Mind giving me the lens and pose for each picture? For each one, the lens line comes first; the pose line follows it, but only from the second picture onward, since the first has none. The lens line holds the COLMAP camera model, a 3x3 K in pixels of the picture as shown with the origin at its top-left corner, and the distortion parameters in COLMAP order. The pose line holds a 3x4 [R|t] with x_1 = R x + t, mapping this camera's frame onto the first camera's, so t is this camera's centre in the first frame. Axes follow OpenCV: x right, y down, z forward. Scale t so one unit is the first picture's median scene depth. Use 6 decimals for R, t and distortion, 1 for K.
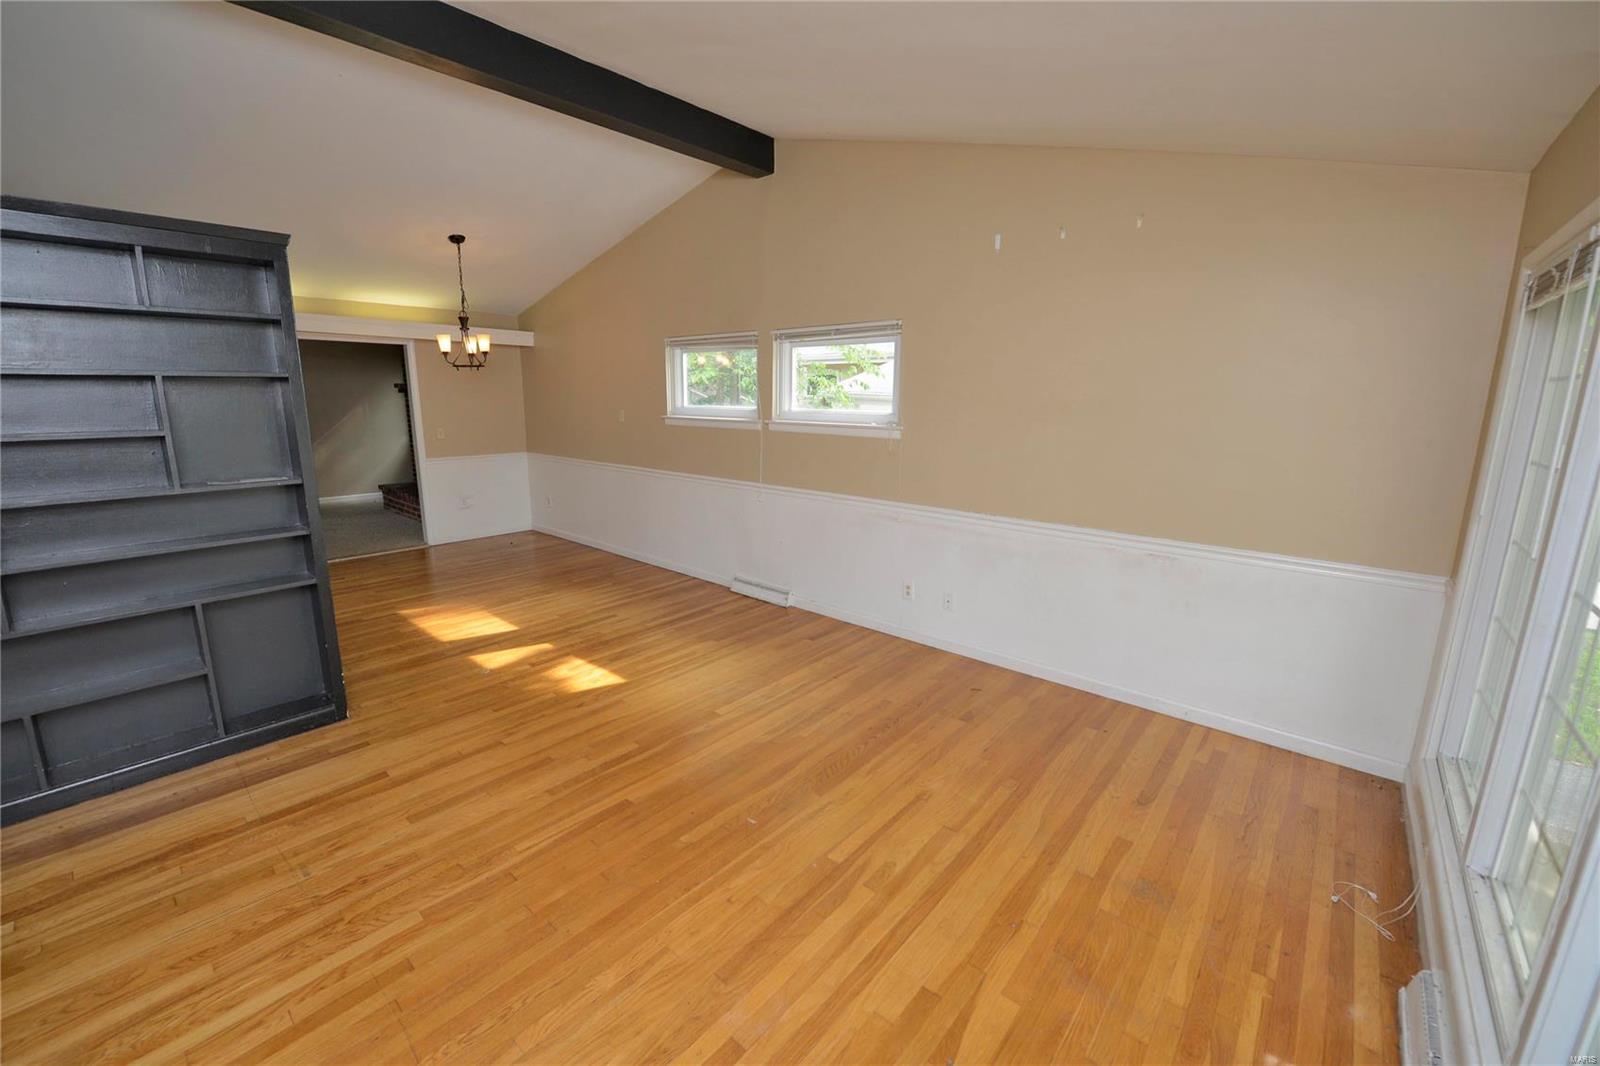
lens RADIAL K [[636.3, 0, 796.4], [0, 636.3, 522.6], [0, 0, 1]] dist [-0.016457, -0.002831]
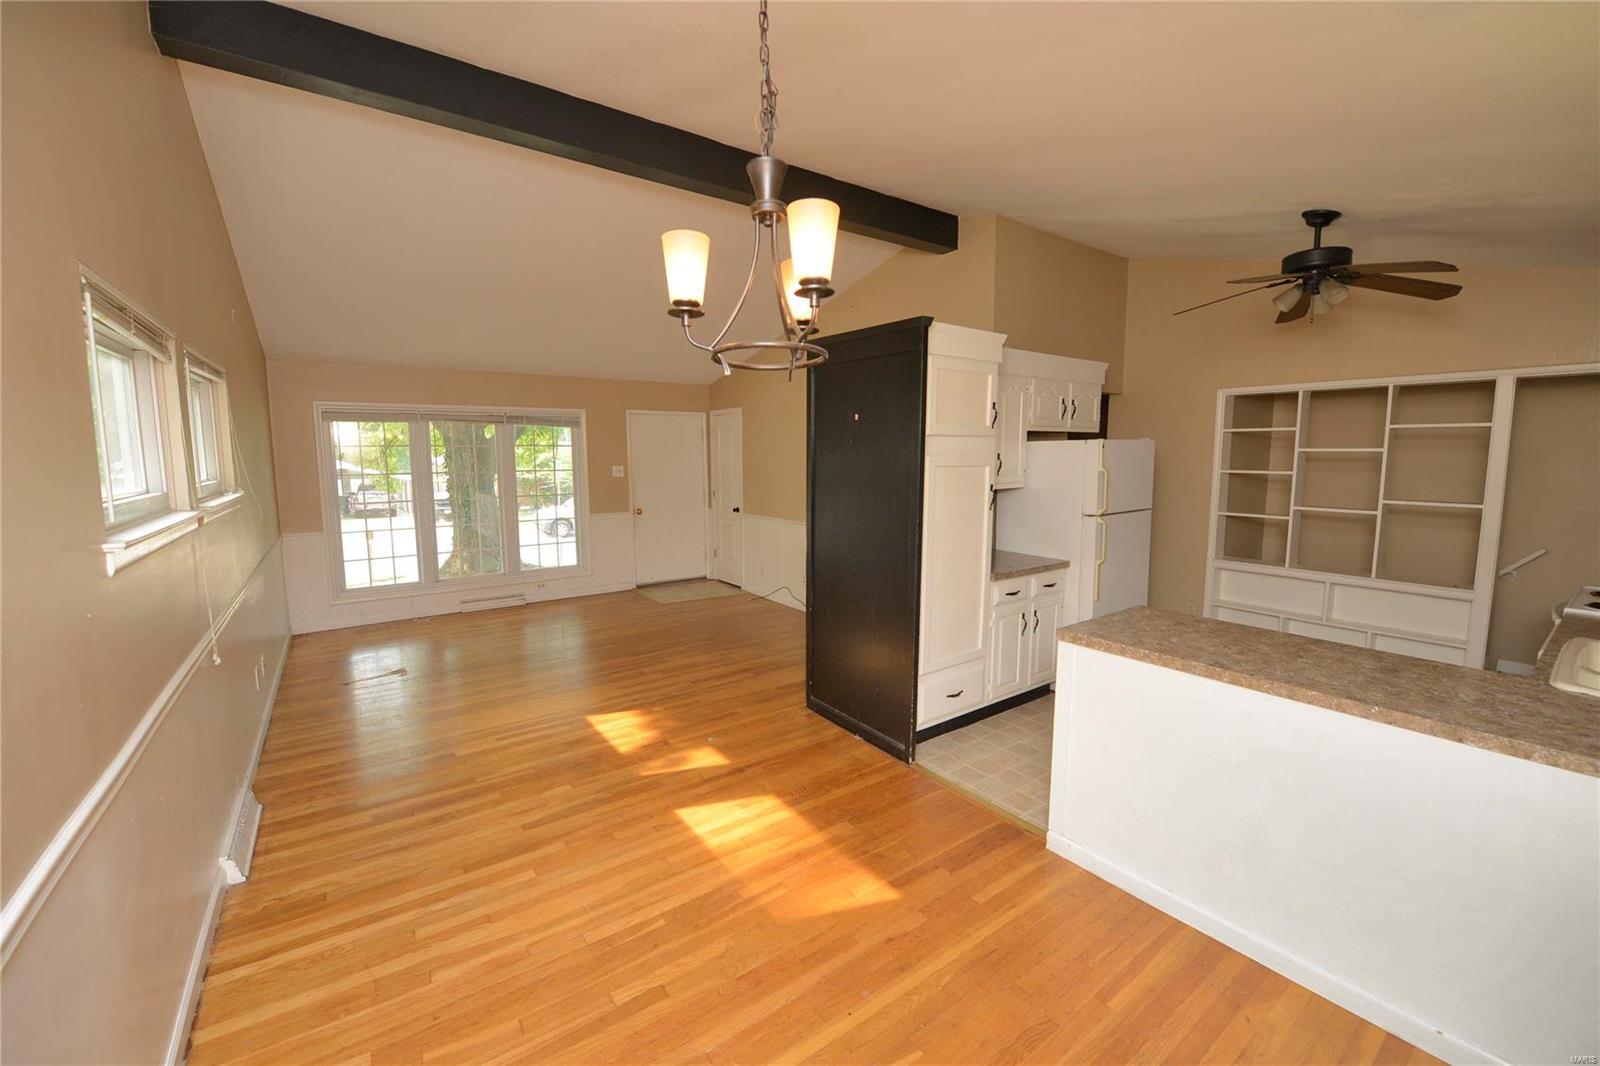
lens RADIAL K [[636.3, 0, 796.4], [0, 636.3, 522.6], [0, 0, 1]] dist [-0.016457, -0.002831]
pose [[-0.971701, -0.032430, 0.233977, -0.687226], [0.040561, 0.952911, 0.300526, -0.303502], [-0.232706, 0.301512, -0.924629, 1.456674]]
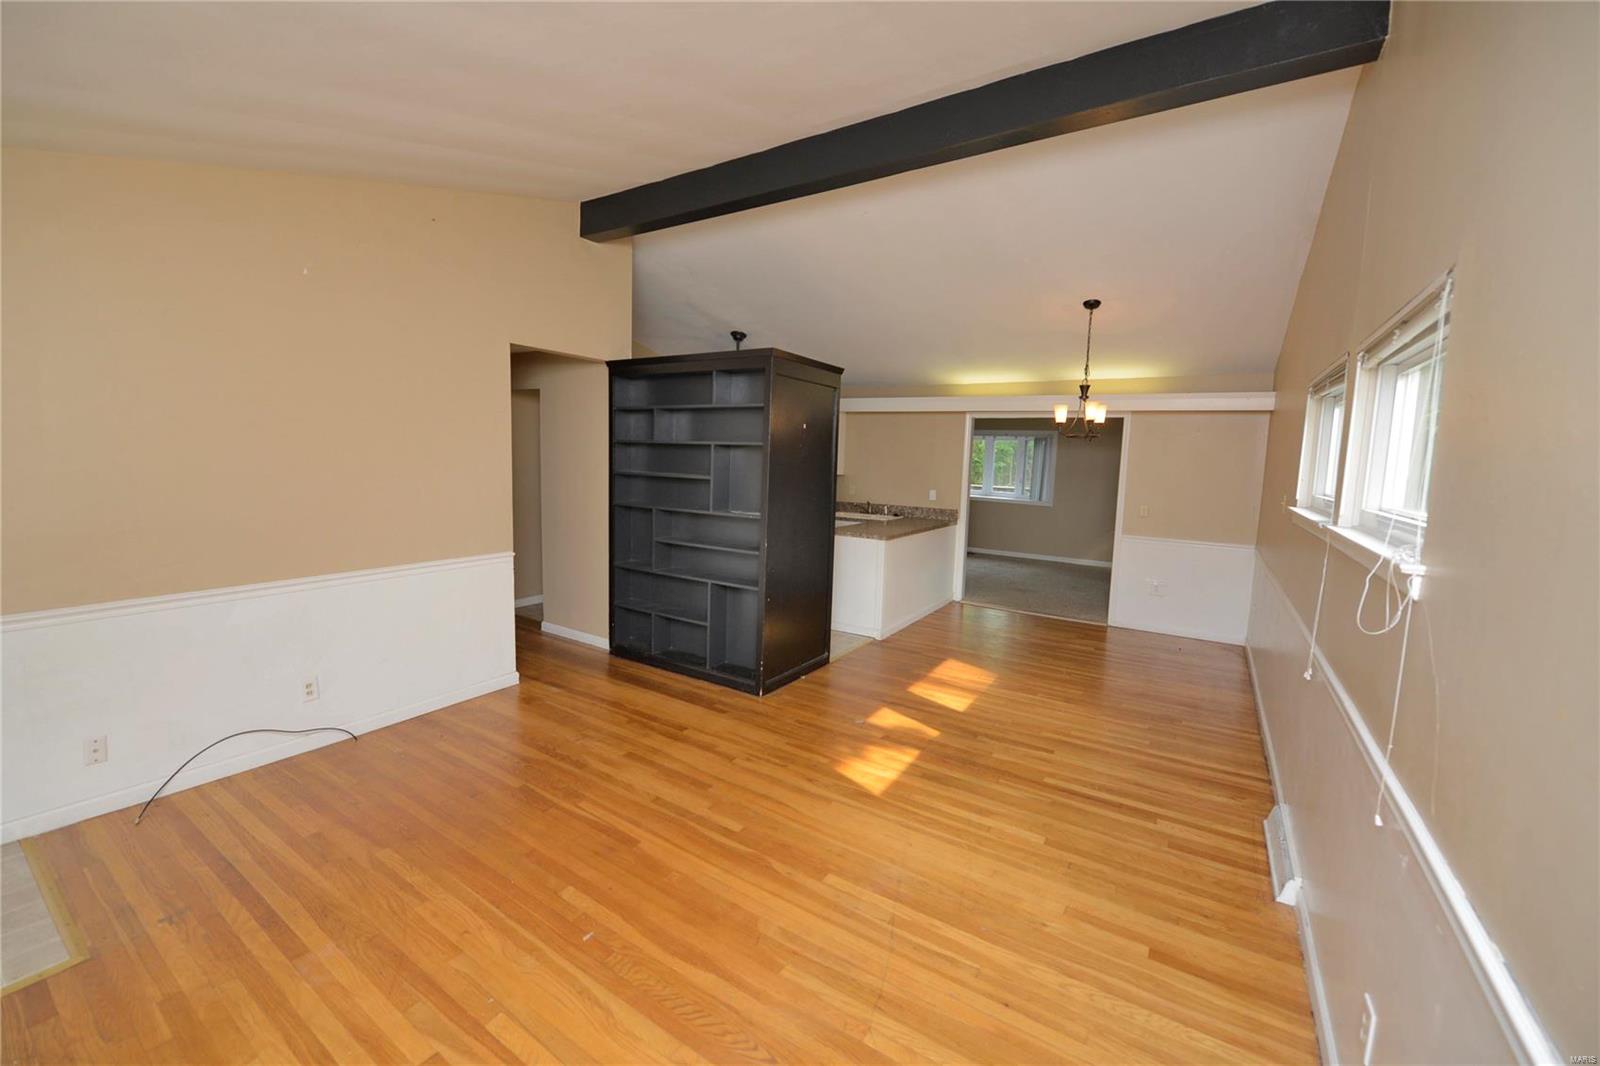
lens RADIAL K [[636.3, 0, 796.4], [0, 636.3, 522.6], [0, 0, 1]] dist [-0.016457, -0.002831]
pose [[0.135246, 0.100287, -0.985724, 0.410339], [-0.221855, 0.972669, 0.068520, -0.109686], [0.965655, 0.209421, 0.153799, 0.551557]]
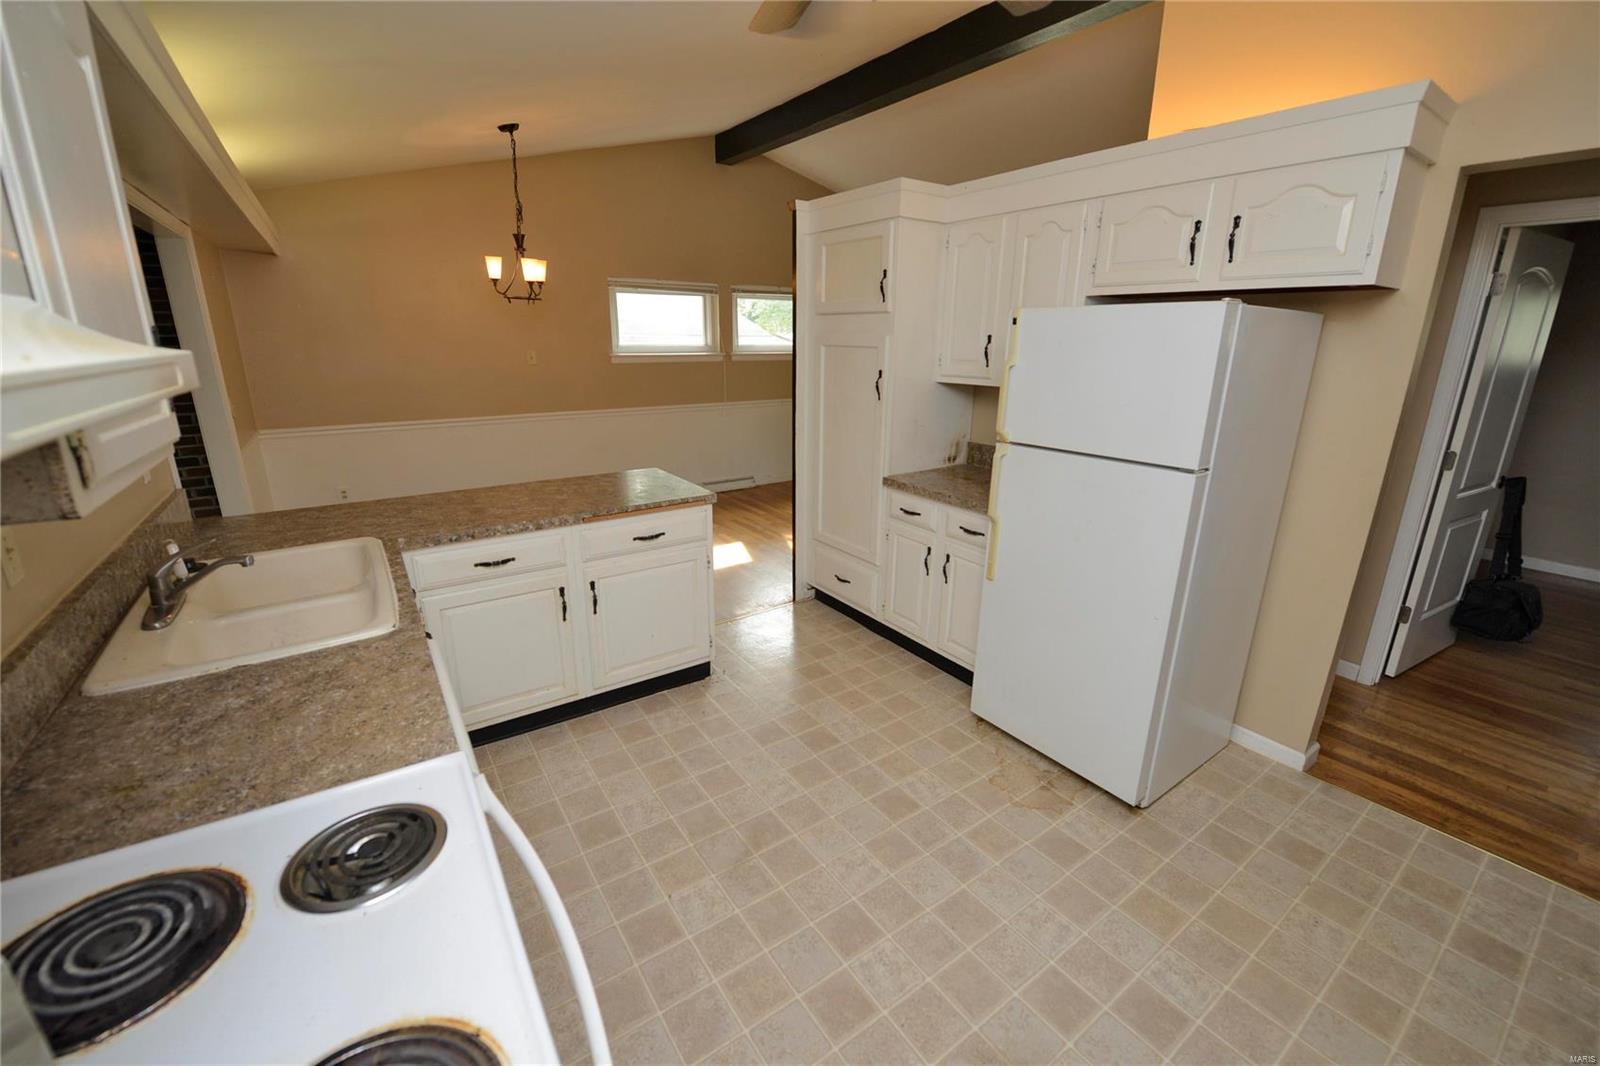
lens RADIAL K [[636.3, 0, 796.4], [0, 636.3, 522.6], [0, 0, 1]] dist [-0.016457, -0.002831]
pose [[0.244918, -0.281834, 0.927677, -1.442161], [0.185505, 0.952763, 0.240479, -0.124140], [-0.951632, 0.113191, 0.285631, 0.557345]]
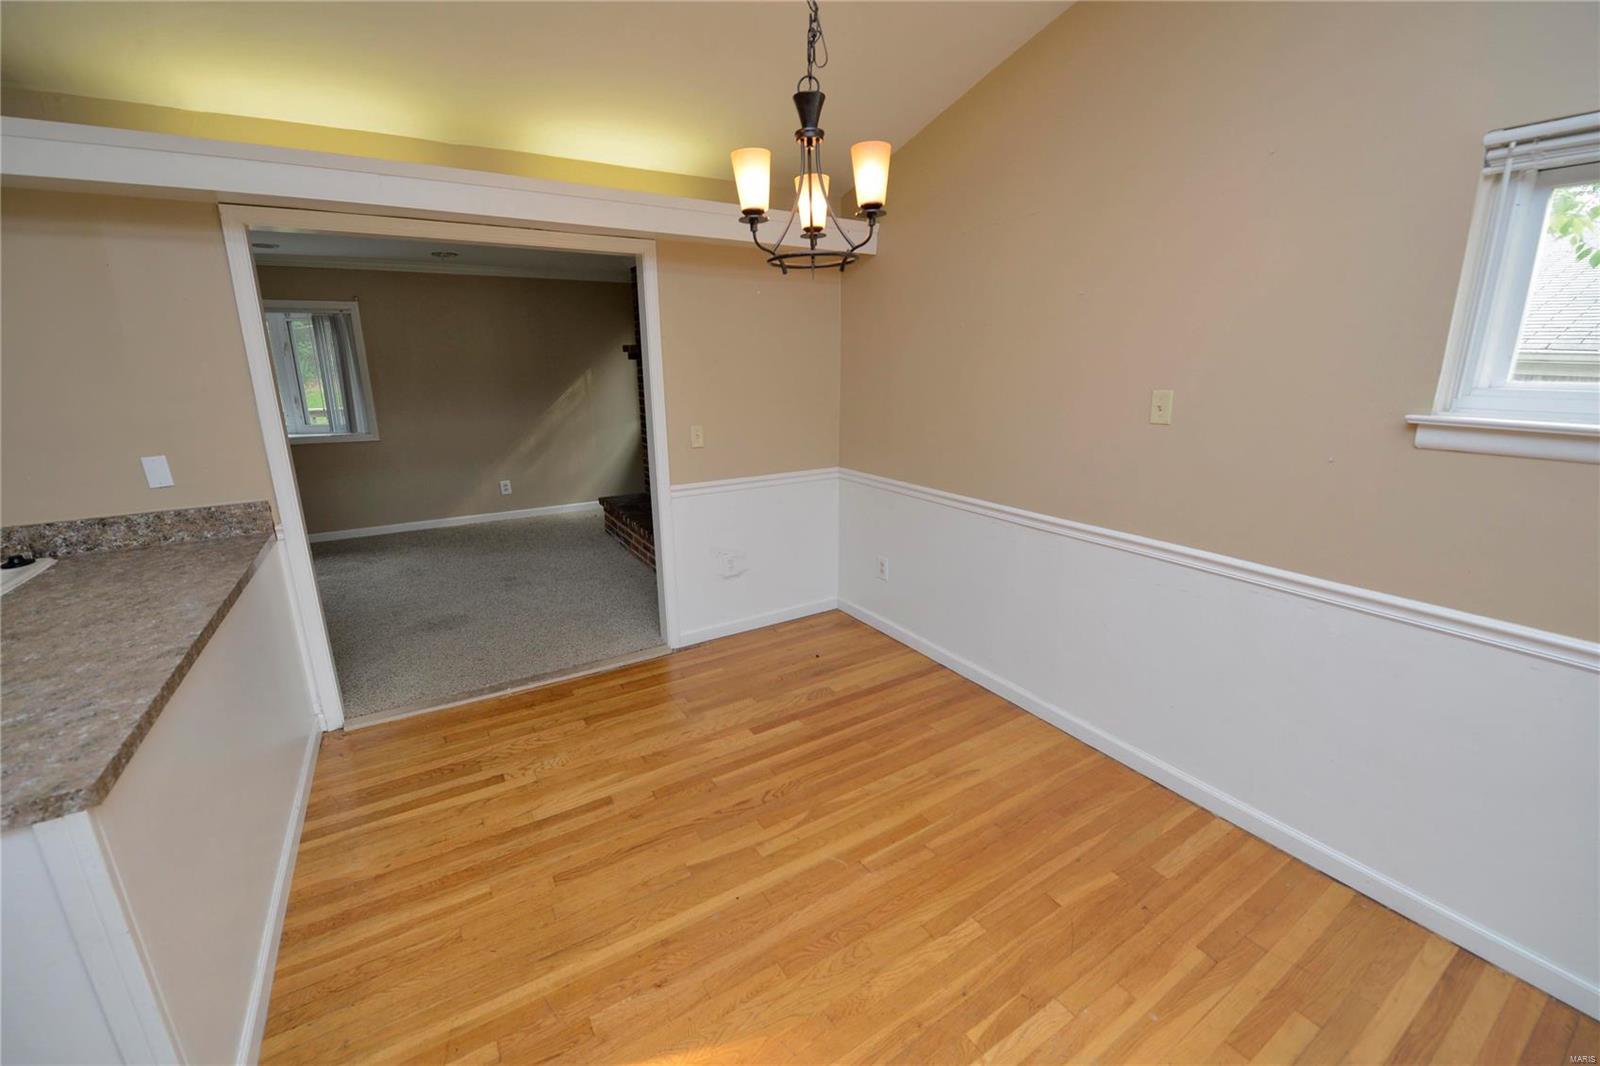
lens RADIAL K [[636.3, 0, 796.4], [0, 636.3, 522.6], [0, 0, 1]] dist [-0.016457, -0.002831]
pose [[0.952903, 0.056790, -0.297911, -0.487054], [-0.041590, 0.997501, 0.057120, -0.152388], [0.300410, -0.042040, 0.952883, 0.788416]]
